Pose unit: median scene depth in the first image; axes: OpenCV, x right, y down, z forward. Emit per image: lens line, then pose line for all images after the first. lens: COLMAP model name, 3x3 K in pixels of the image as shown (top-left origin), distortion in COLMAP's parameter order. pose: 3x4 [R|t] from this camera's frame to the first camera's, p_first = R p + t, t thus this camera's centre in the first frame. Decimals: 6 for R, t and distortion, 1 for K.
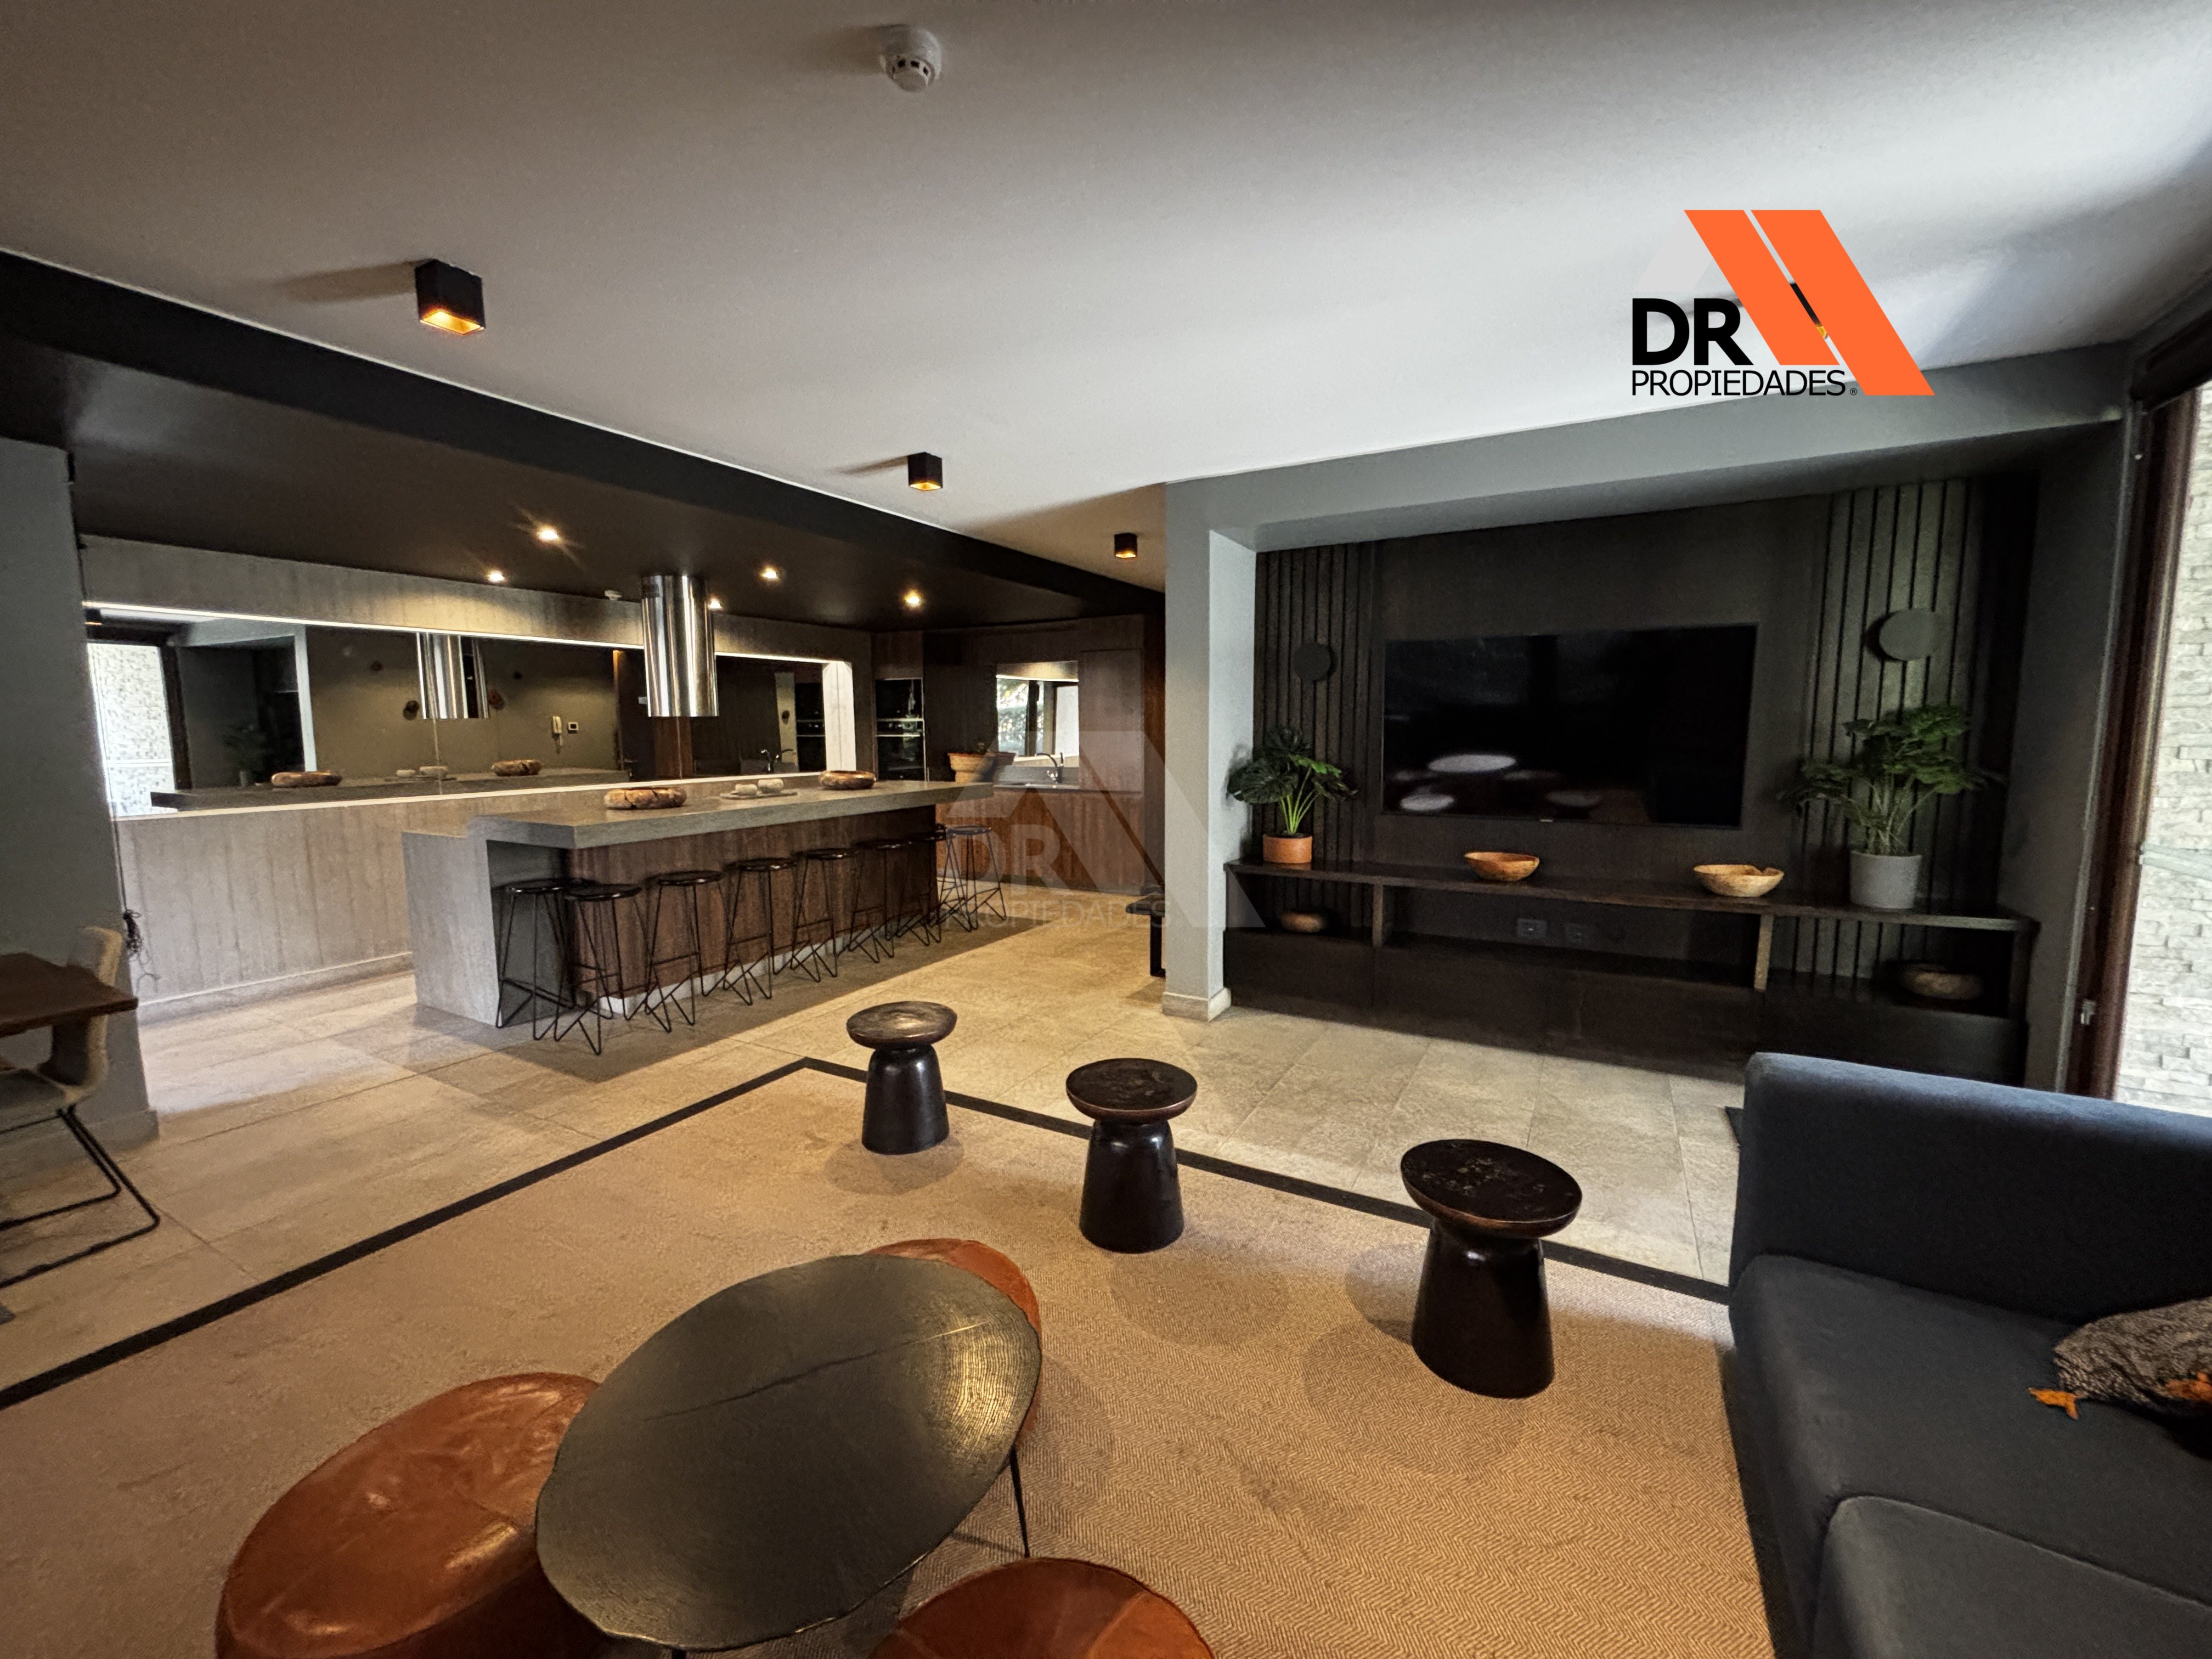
lens RADIAL K [[896.3, 0, 1103.1], [0, 896.3, 823.6], [0, 0, 1]] dist [0.001731, 0.000457]
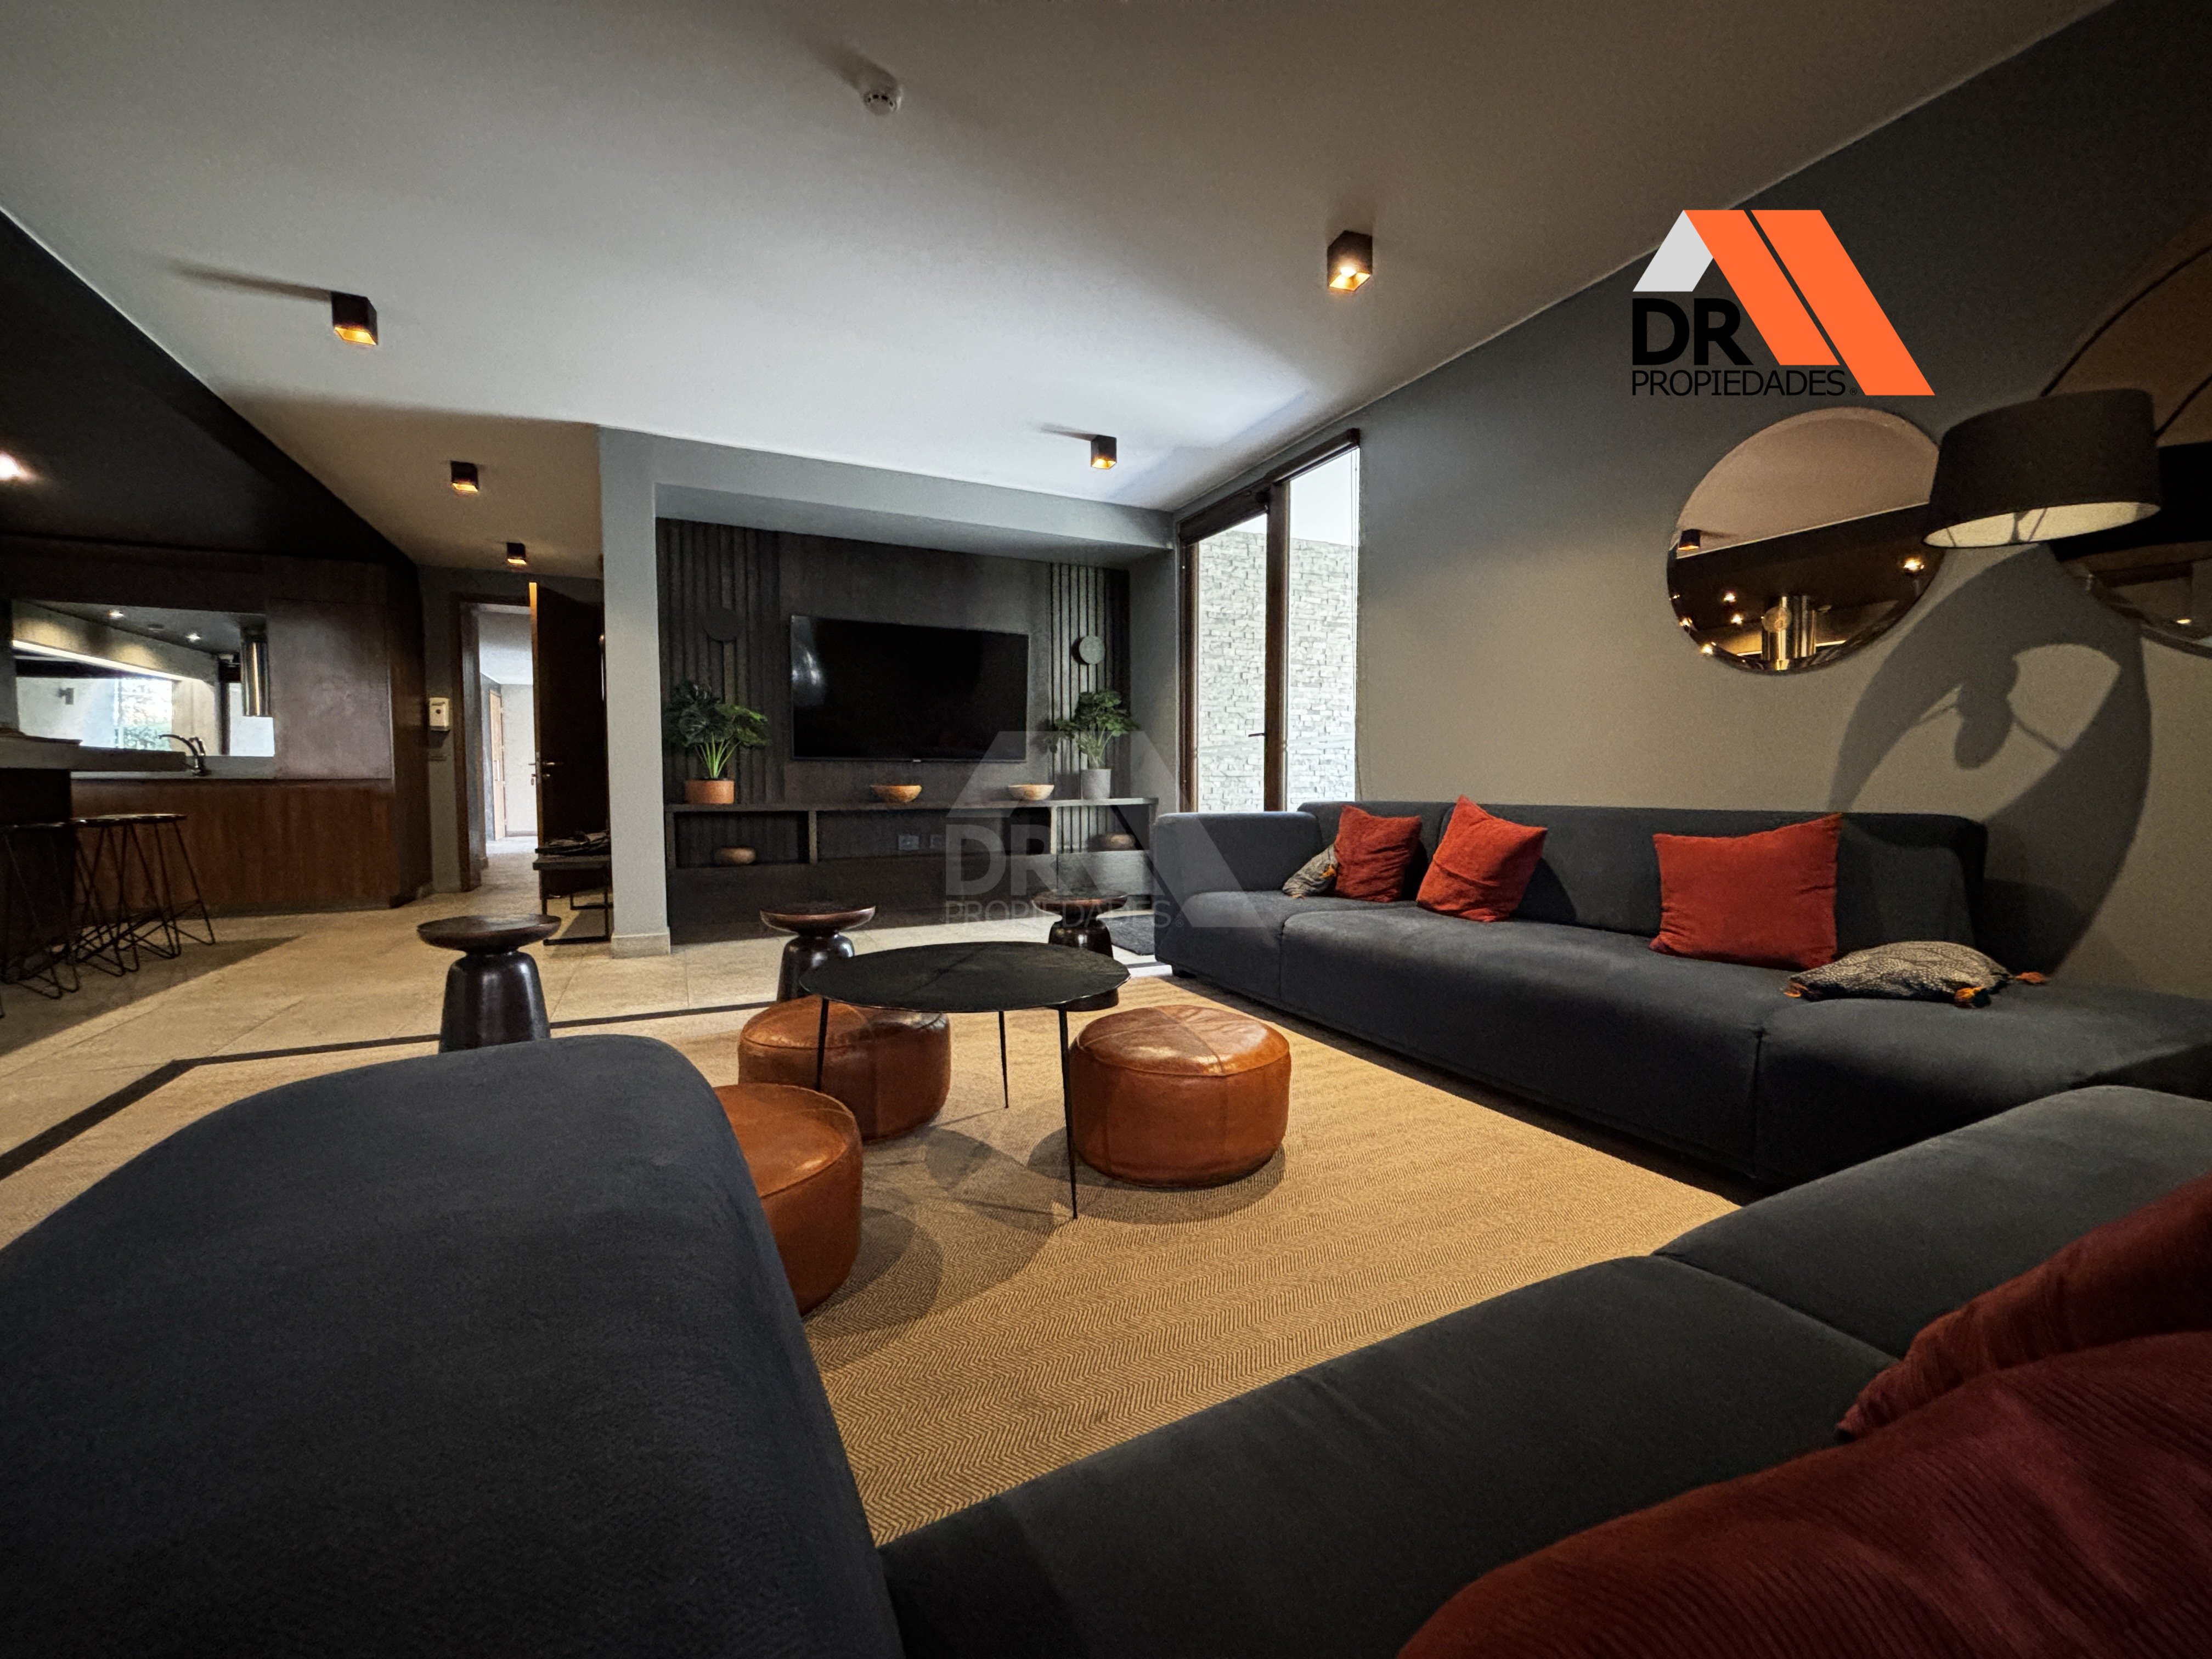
lens RADIAL K [[896.3, 0, 1103.1], [0, 896.3, 823.6], [0, 0, 1]] dist [0.001731, 0.000457]
pose [[0.582392, -0.033400, 0.812222, -0.444643], [0.084244, 0.996256, -0.019439, 0.139936], [-0.808531, 0.079745, 0.583025, -0.019167]]
